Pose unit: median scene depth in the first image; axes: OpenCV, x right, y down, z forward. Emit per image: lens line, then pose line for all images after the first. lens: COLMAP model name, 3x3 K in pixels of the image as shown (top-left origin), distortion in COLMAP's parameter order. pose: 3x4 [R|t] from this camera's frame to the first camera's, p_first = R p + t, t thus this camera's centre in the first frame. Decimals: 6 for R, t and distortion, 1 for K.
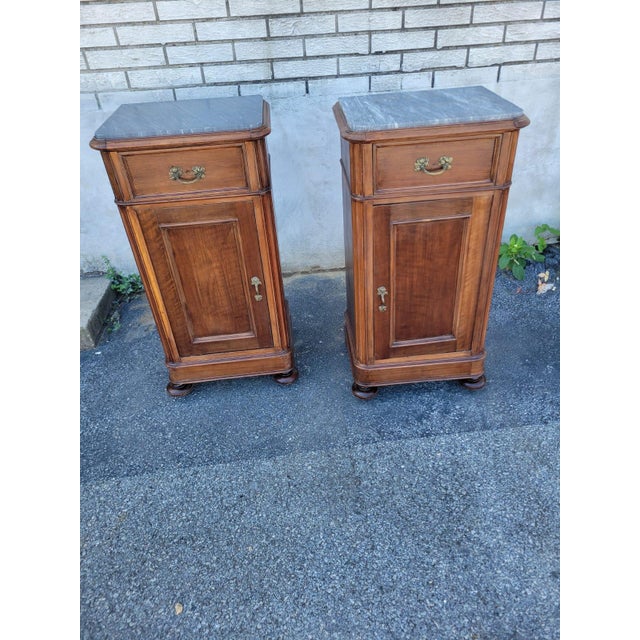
lens RADIAL K [[481.1, 0, 323.6], [0, 481.1, 313.7], [0, 0, 1]] dist [0.053066, -0.037712]
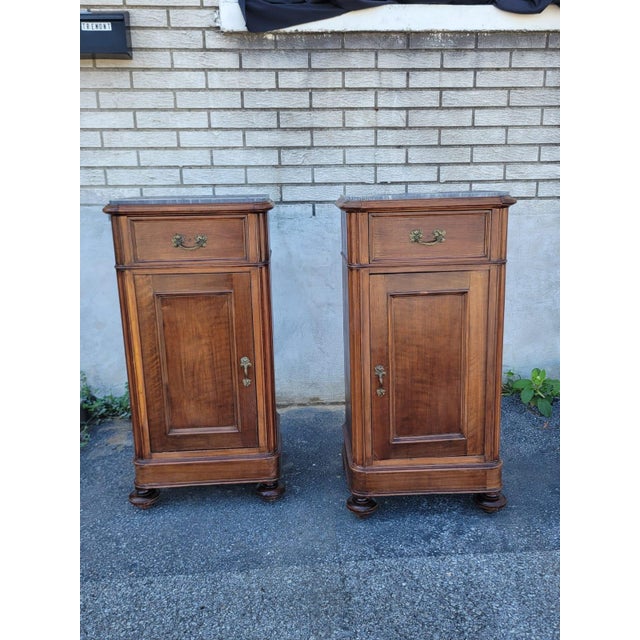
lens RADIAL K [[592.9, 0, 322.0], [0, 592.9, 325.9], [0, 0, 1]] dist [0.033206, 0.000000]
pose [[0.998800, 0.039197, -0.029372, 0.034988], [-0.047262, 0.928716, -0.367769, 0.260584], [0.012863, 0.368715, 0.929453, -0.082861]]
